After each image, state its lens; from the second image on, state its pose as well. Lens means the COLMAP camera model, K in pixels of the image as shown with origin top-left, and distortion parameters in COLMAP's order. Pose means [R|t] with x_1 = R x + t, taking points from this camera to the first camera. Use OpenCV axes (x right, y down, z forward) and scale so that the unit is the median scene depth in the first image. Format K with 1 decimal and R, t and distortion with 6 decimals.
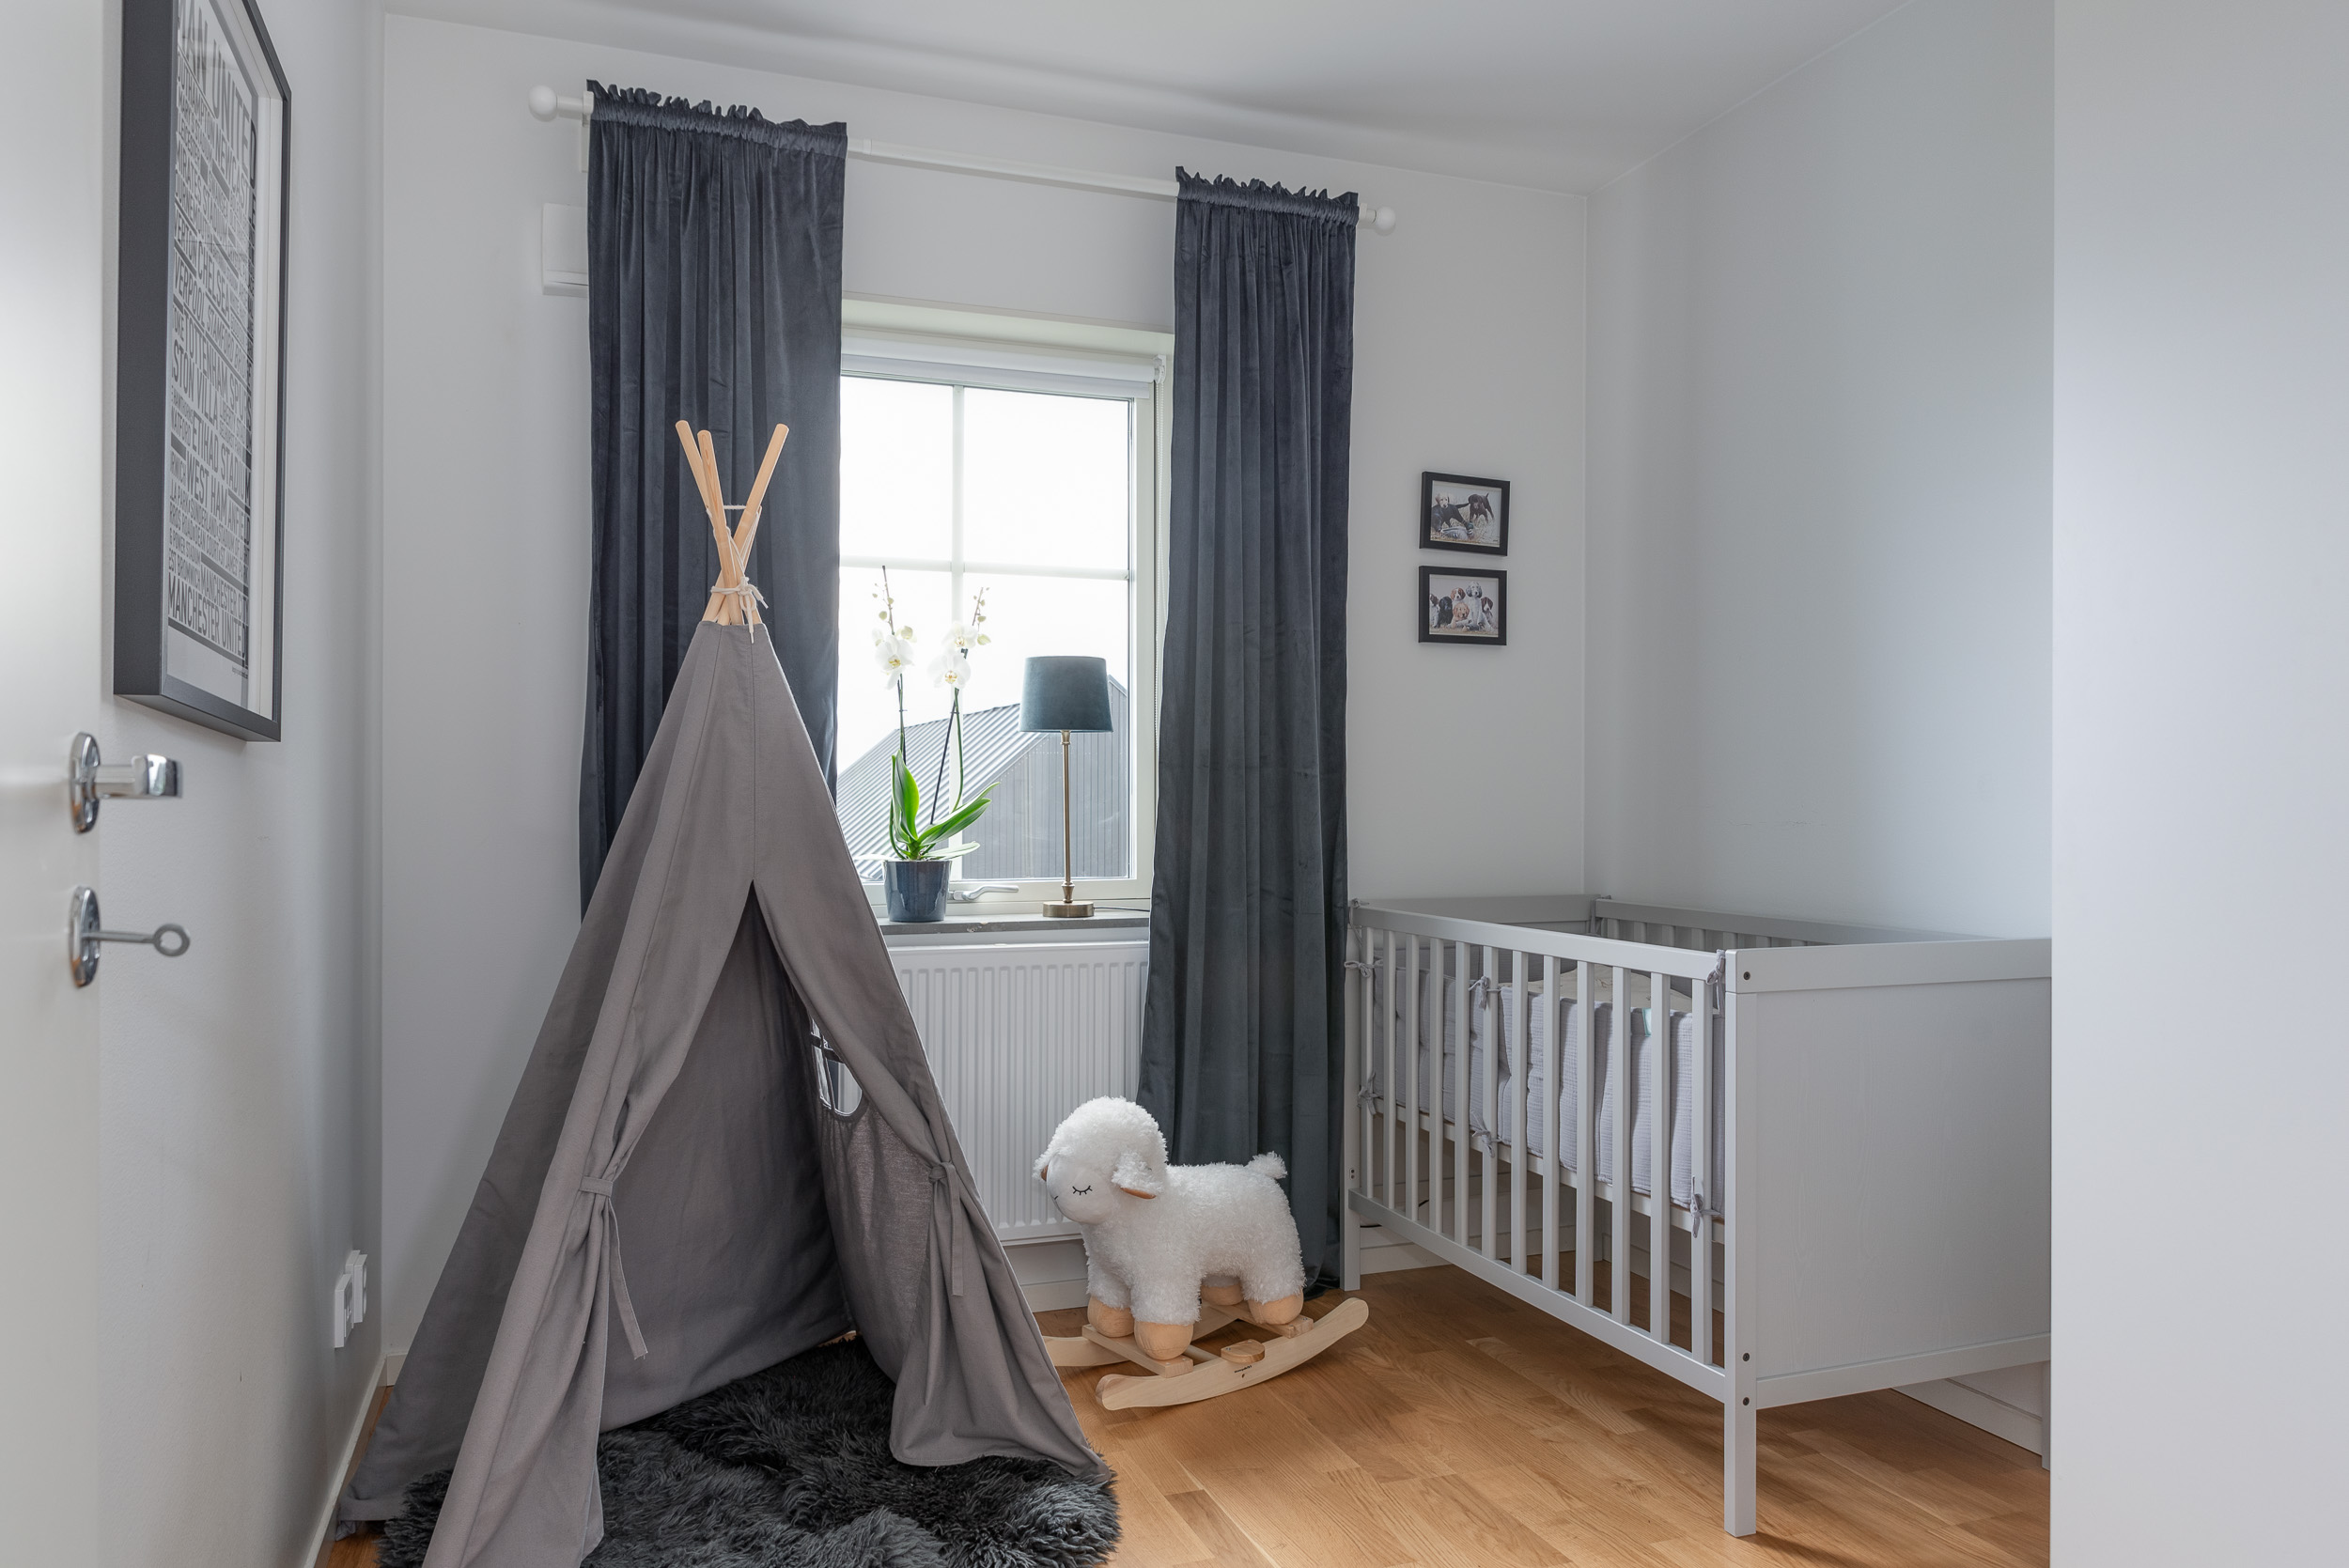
lens RADIAL K [[1606.7, 0, 1172.1], [0, 1606.7, 801.2], [0, 0, 1]] dist [-0.003363, 0.001712]
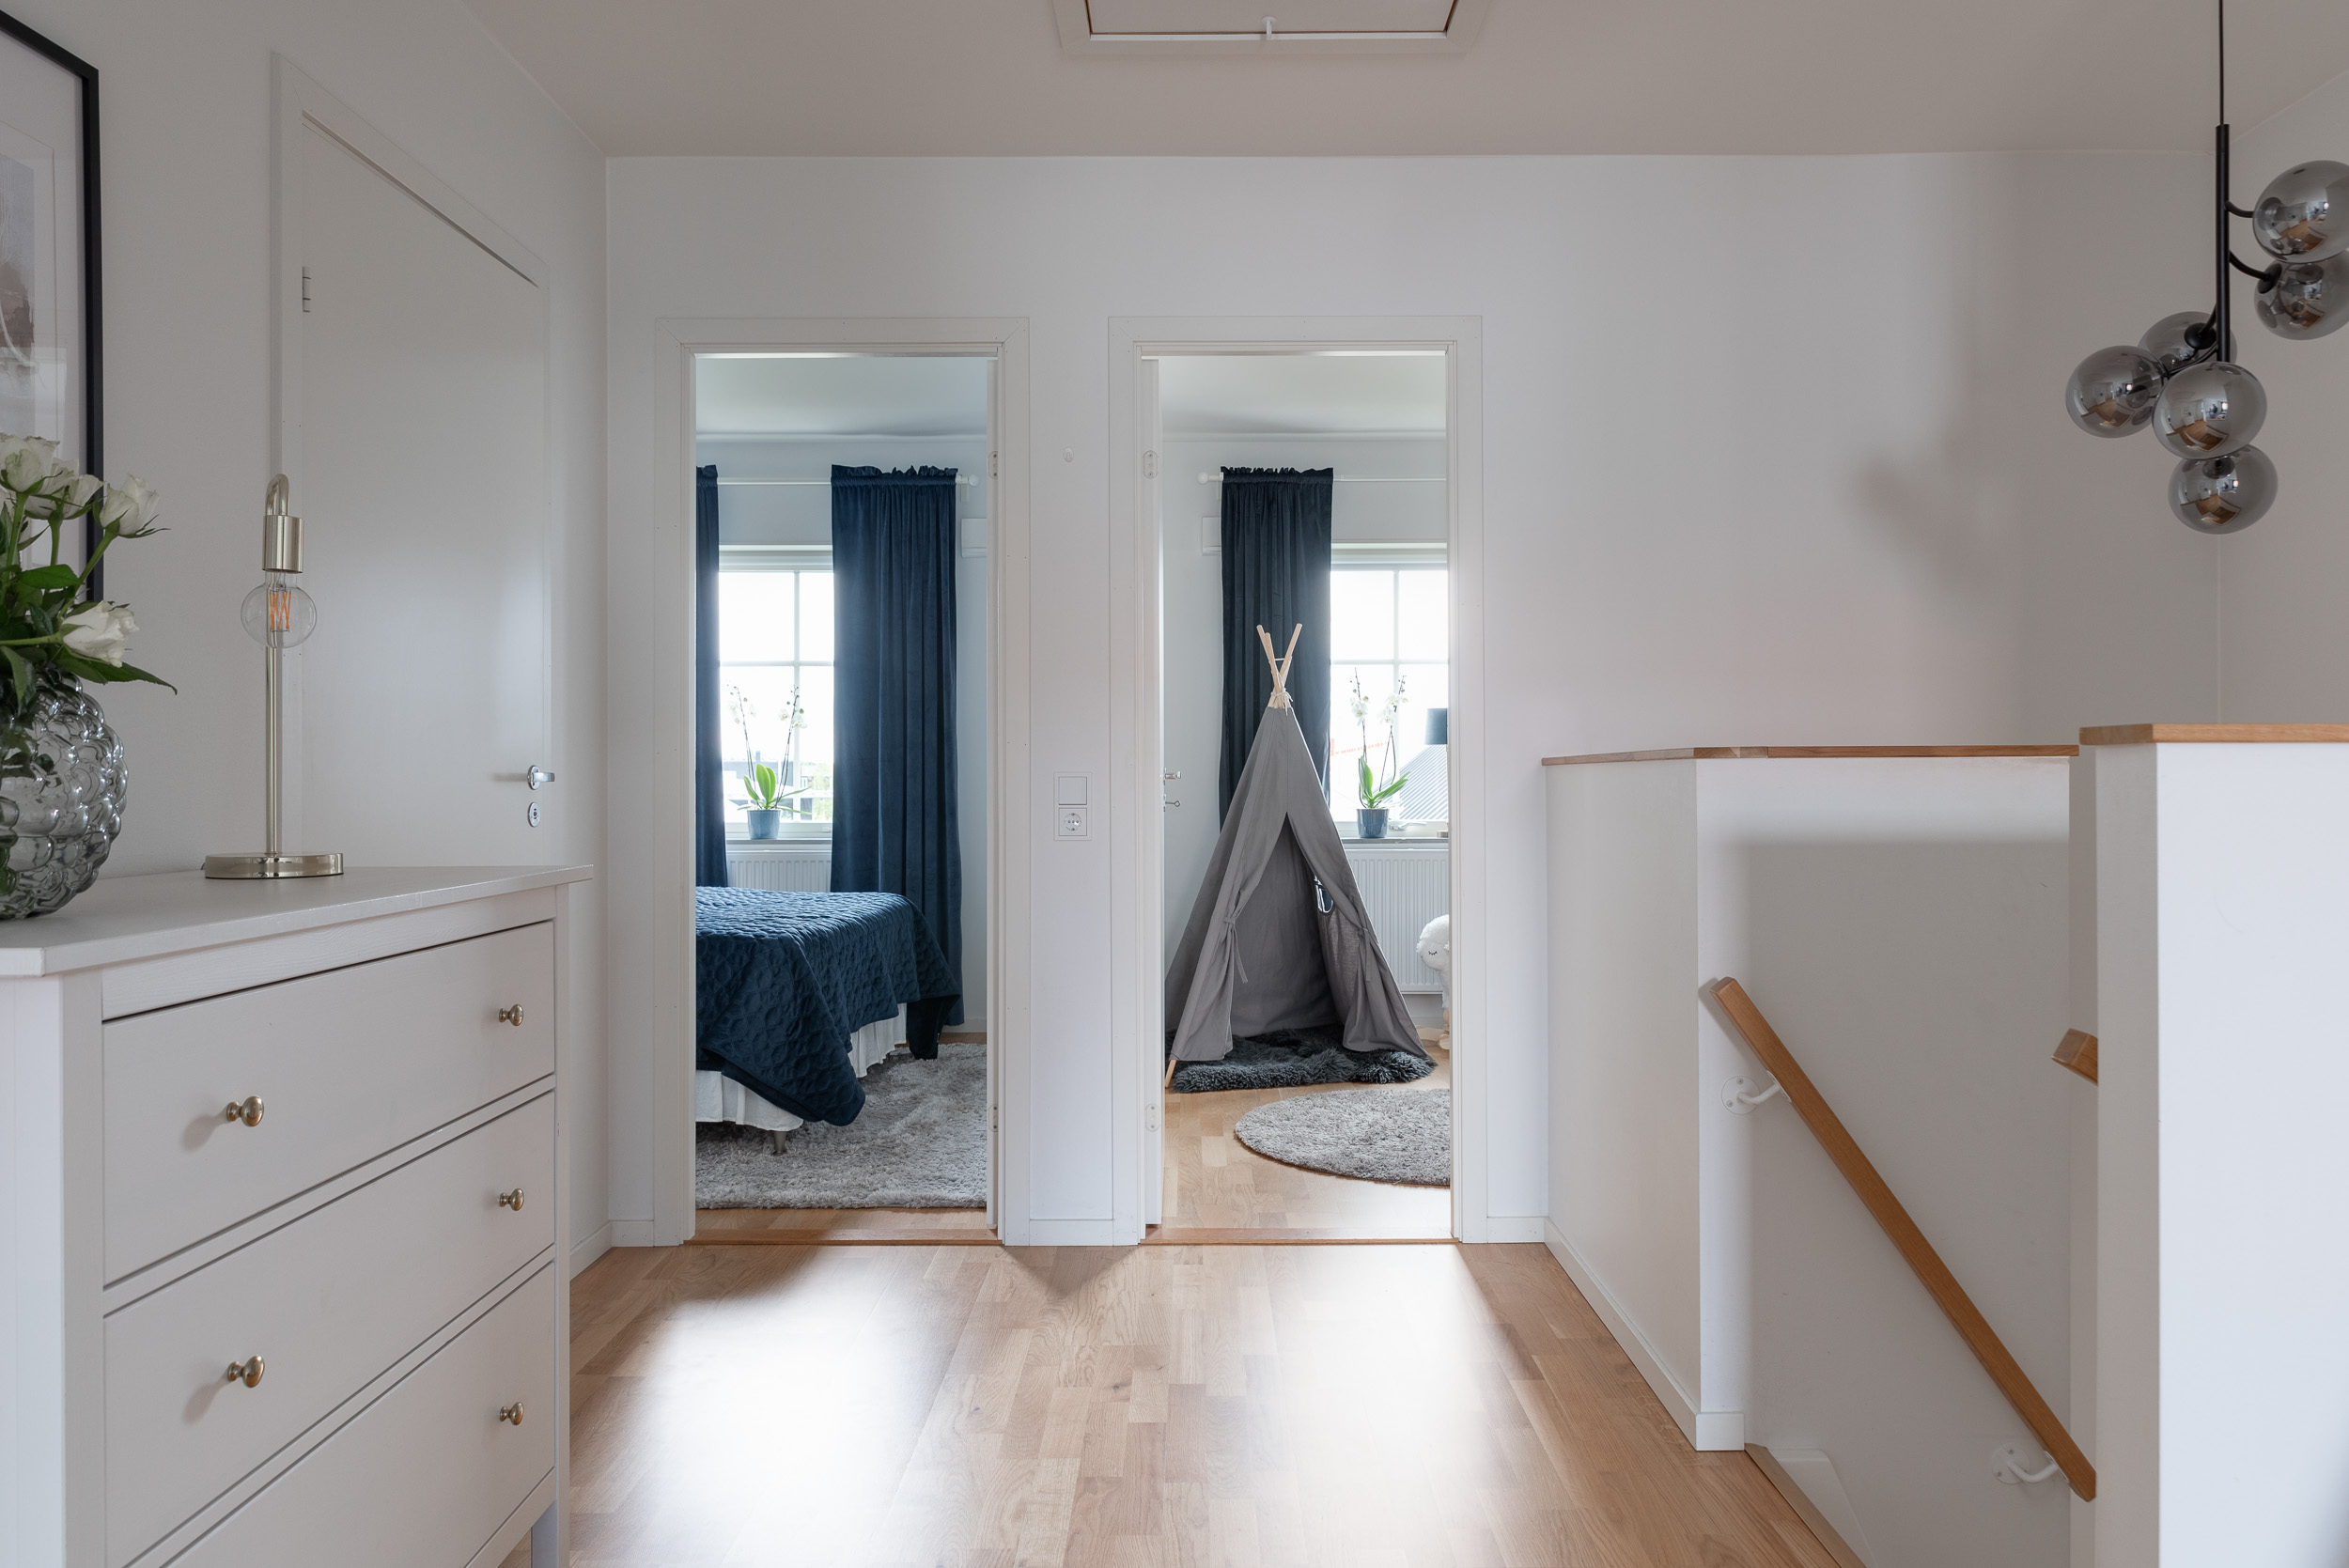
lens RADIAL K [[1587.7, 0, 1167.3], [0, 1587.7, 790.4], [0, 0, 1]] dist [0.004213, -0.002861]
pose [[0.932567, -0.002689, -0.360986, 0.401706], [0.004932, 0.999974, 0.005291, 0.001969], [0.360963, -0.006714, 0.932556, -1.204599]]
